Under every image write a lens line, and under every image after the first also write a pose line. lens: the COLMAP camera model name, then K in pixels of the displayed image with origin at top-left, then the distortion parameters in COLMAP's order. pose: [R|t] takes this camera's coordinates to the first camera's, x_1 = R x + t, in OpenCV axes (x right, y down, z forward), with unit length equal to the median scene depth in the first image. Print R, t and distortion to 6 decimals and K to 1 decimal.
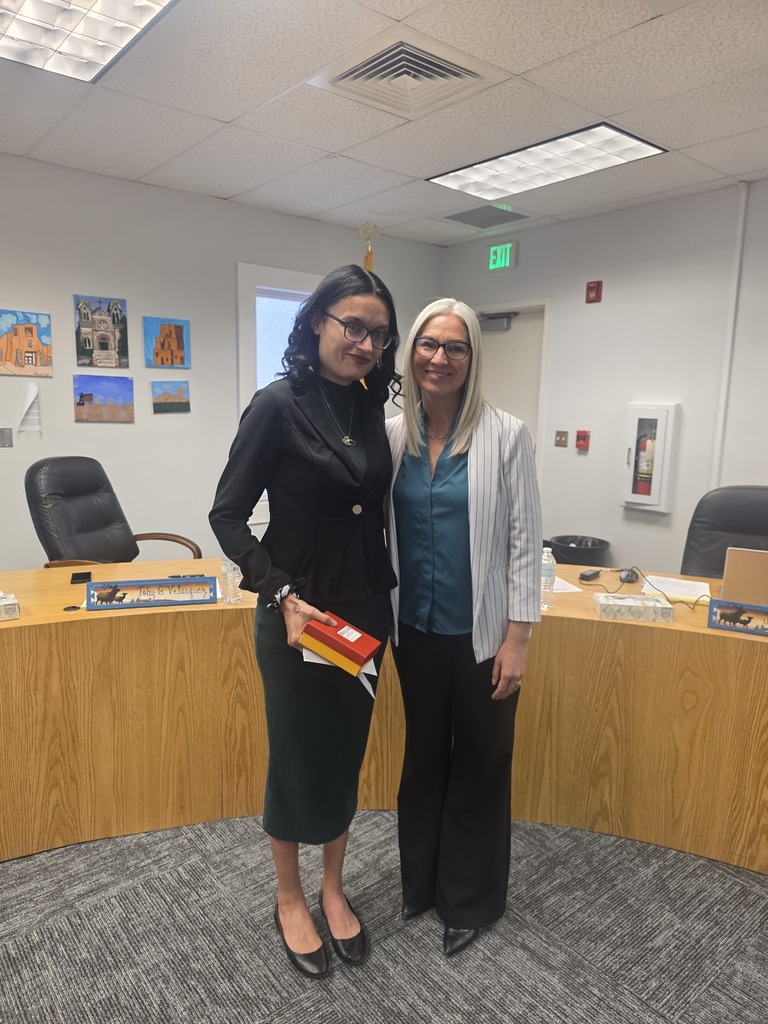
lens RADIAL K [[693.7, 0, 379.6], [0, 693.7, 505.5], [0, 0, 1]] dist [0.034230, -0.029470]
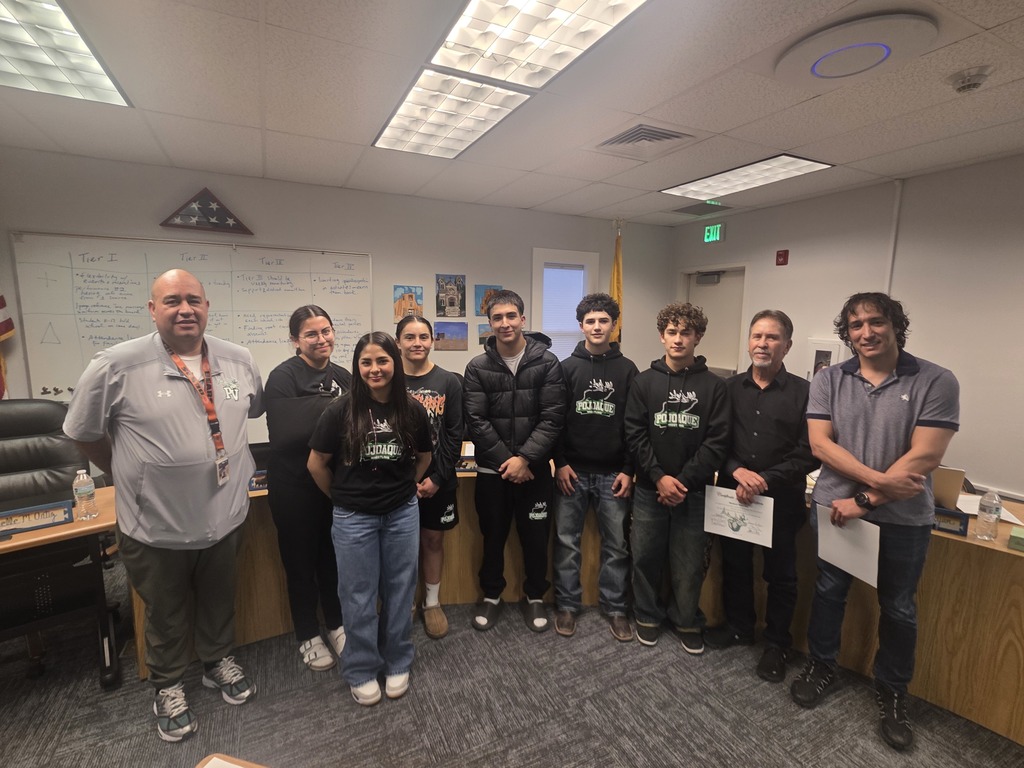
lens RADIAL K [[488.3, 0, 513.1], [0, 488.3, 383.3], [0, 0, 1]] dist [-0.003361, 0.001159]
pose [[0.974570, 0.020845, -0.223111, 0.008061], [-0.024803, 0.999580, -0.014955, -0.053903], [0.222706, 0.020109, 0.974678, -0.148554]]
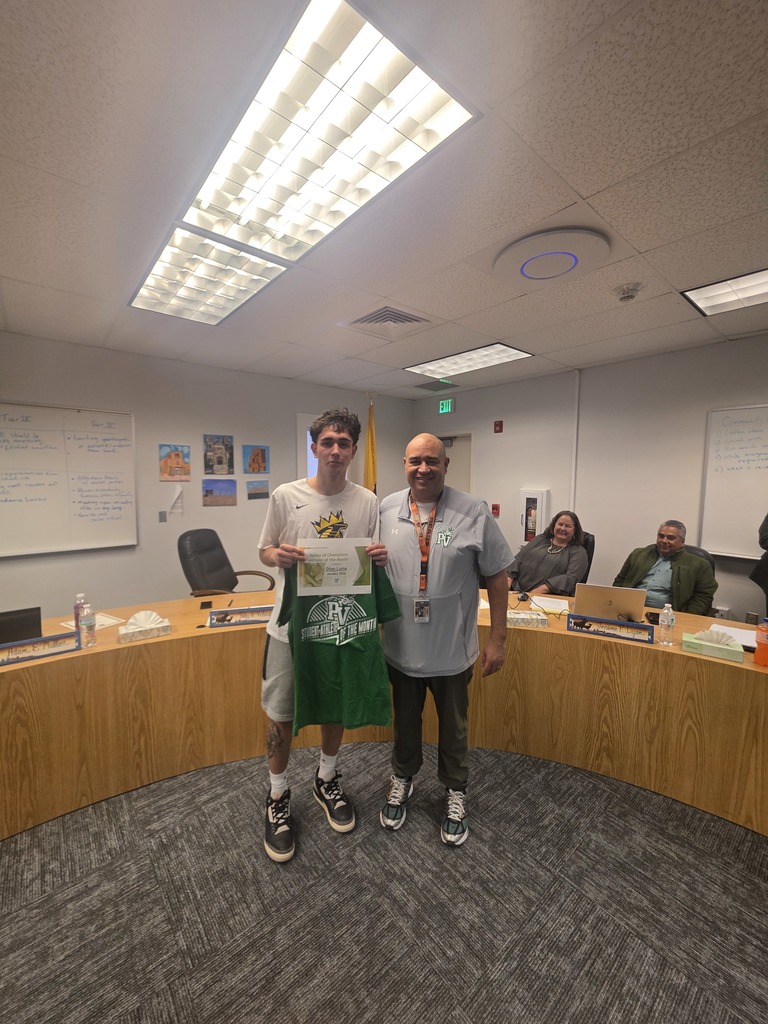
lens RADIAL K [[409.5, 0, 386.9], [0, 409.5, 507.9], [0, 0, 1]] dist [-0.001476, 0.000486]
pose [[0.999705, -0.016138, 0.018168, 0.003905], [0.017410, 0.997242, -0.072149, -0.062851], [-0.016953, 0.072444, 0.997228, -0.036831]]
